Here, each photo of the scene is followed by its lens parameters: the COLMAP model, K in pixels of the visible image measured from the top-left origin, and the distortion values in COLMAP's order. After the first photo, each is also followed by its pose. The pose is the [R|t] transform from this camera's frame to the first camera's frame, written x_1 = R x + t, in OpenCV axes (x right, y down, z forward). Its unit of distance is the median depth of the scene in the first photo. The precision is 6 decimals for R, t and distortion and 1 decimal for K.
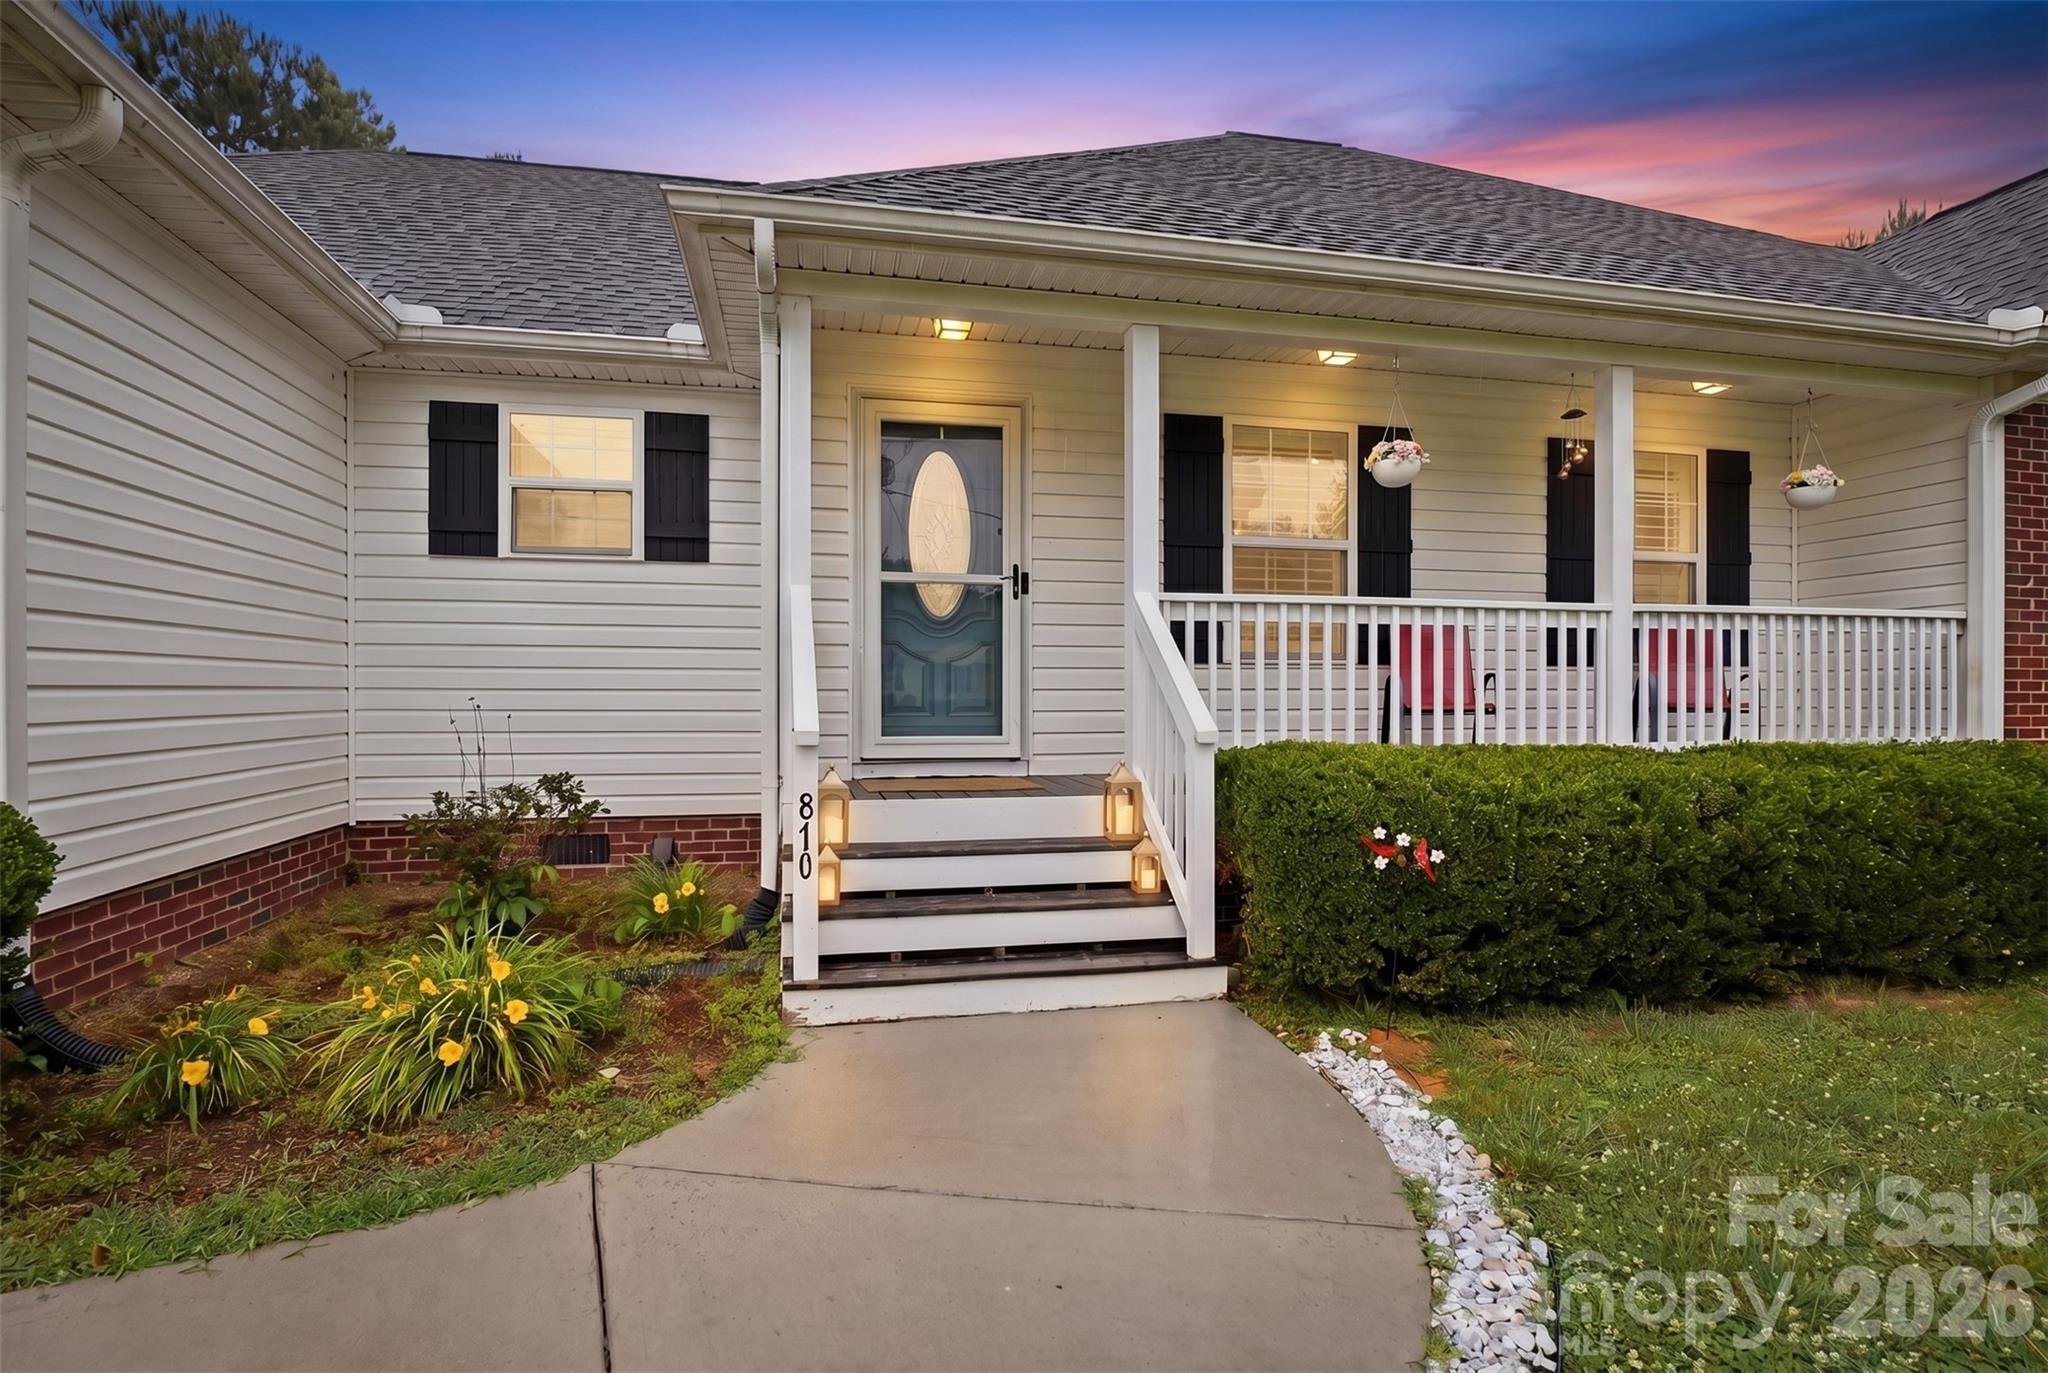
lens RADIAL K [[1031.1, 0, 1024.0], [0, 1031.1, 686.5], [0, 0, 1]] dist [-0.003447, -0.000781]
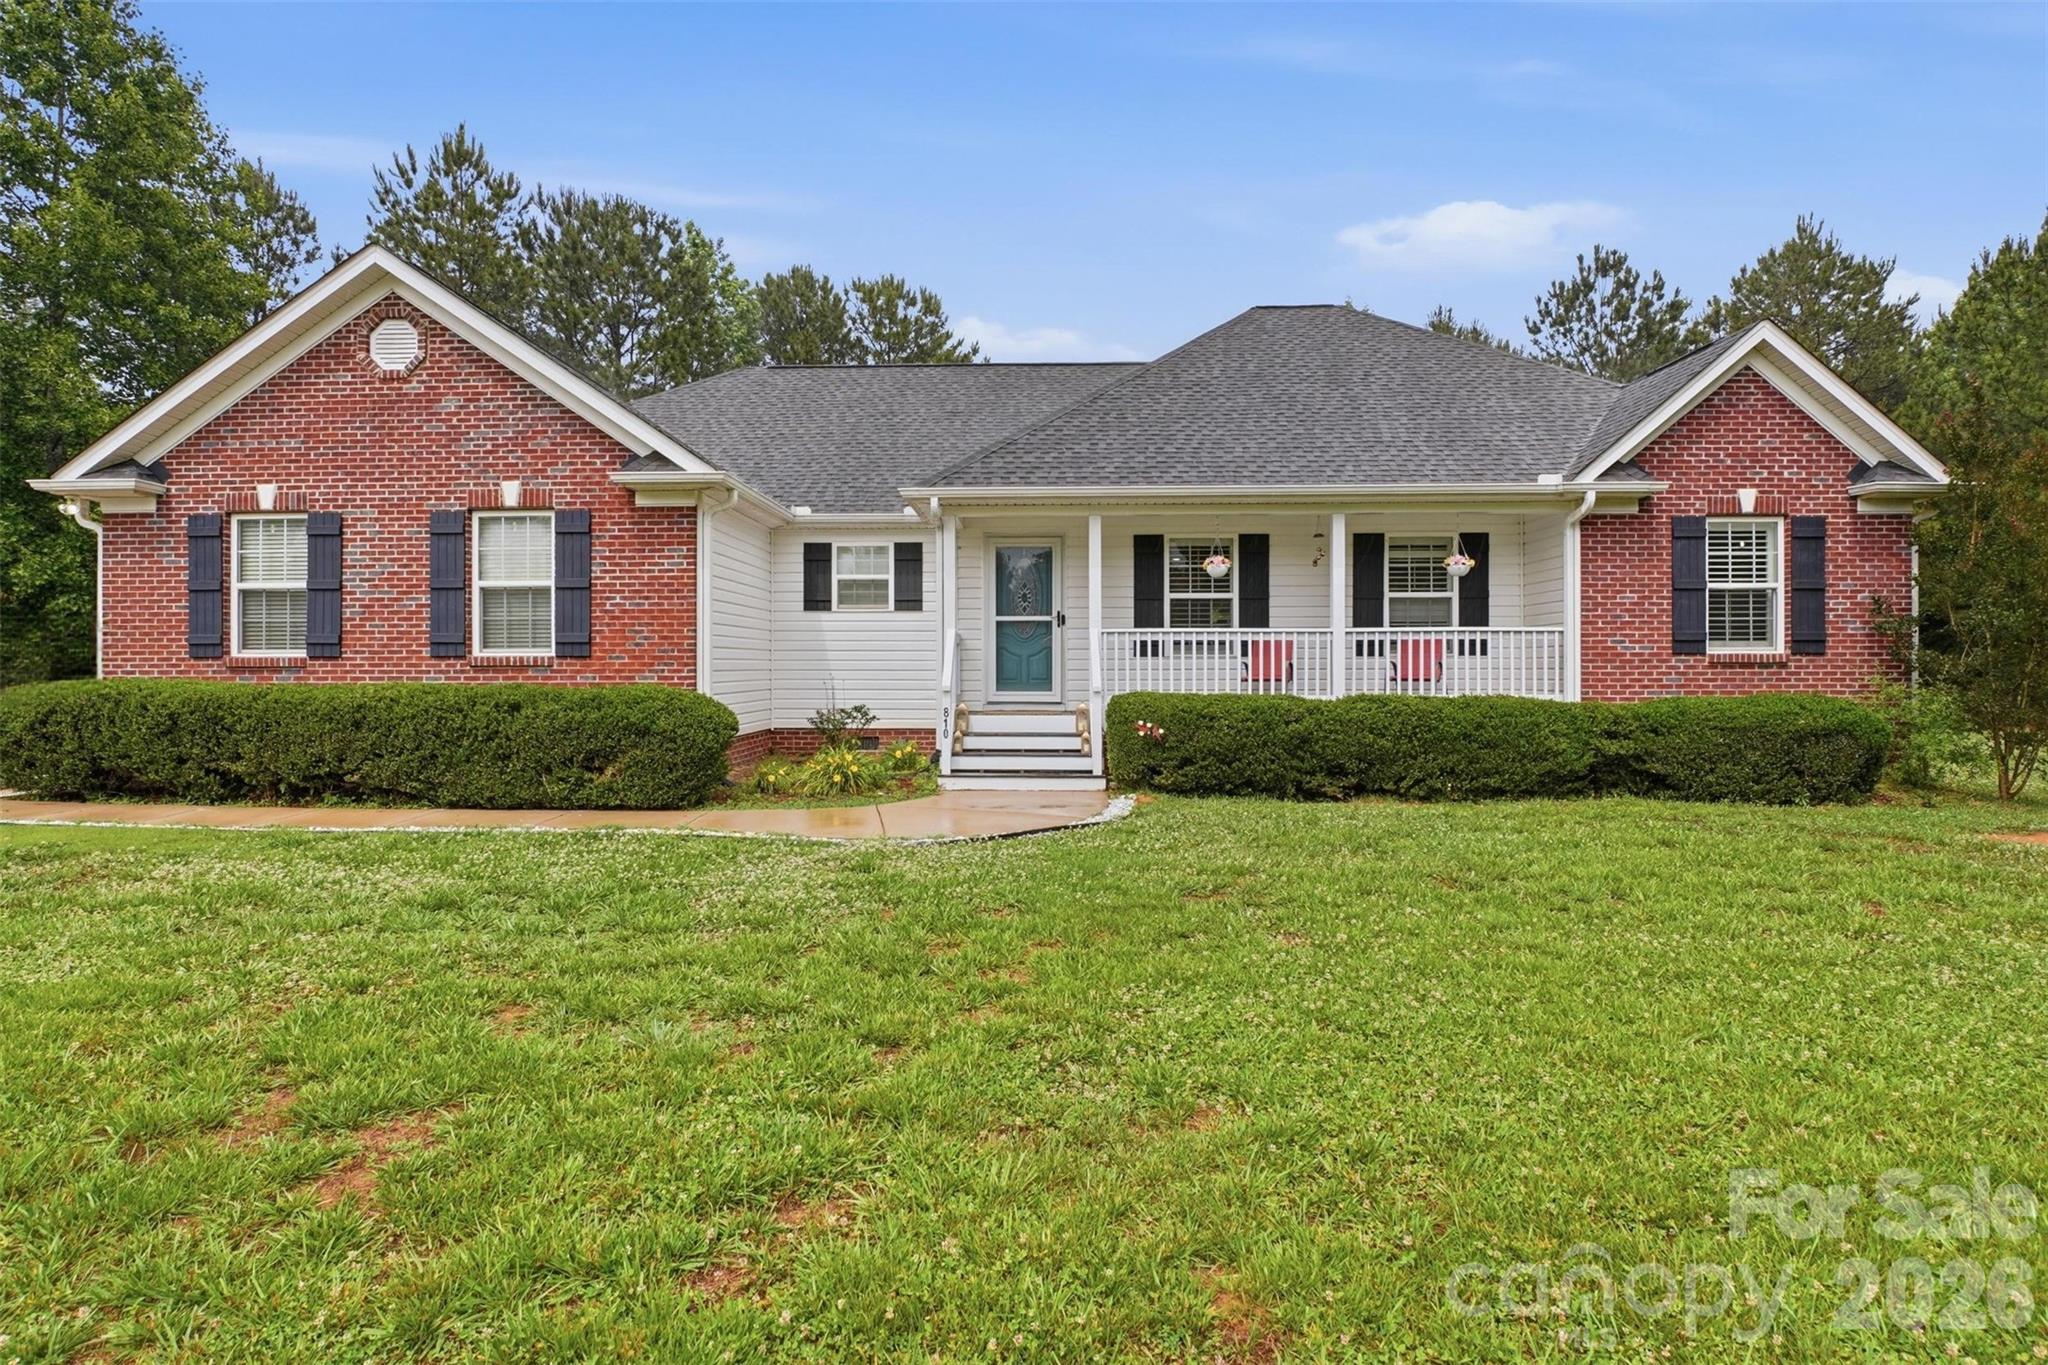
lens RADIAL K [[1003.6, 0, 1021.6], [0, 1003.6, 687.7], [0, 0, 1]] dist [-0.021894, 0.000049]
pose [[0.972881, 0.005303, -0.231245, 0.514638], [-0.001744, 0.999877, 0.015593, 0.005002], [0.231299, -0.014767, 0.972771, -1.336076]]
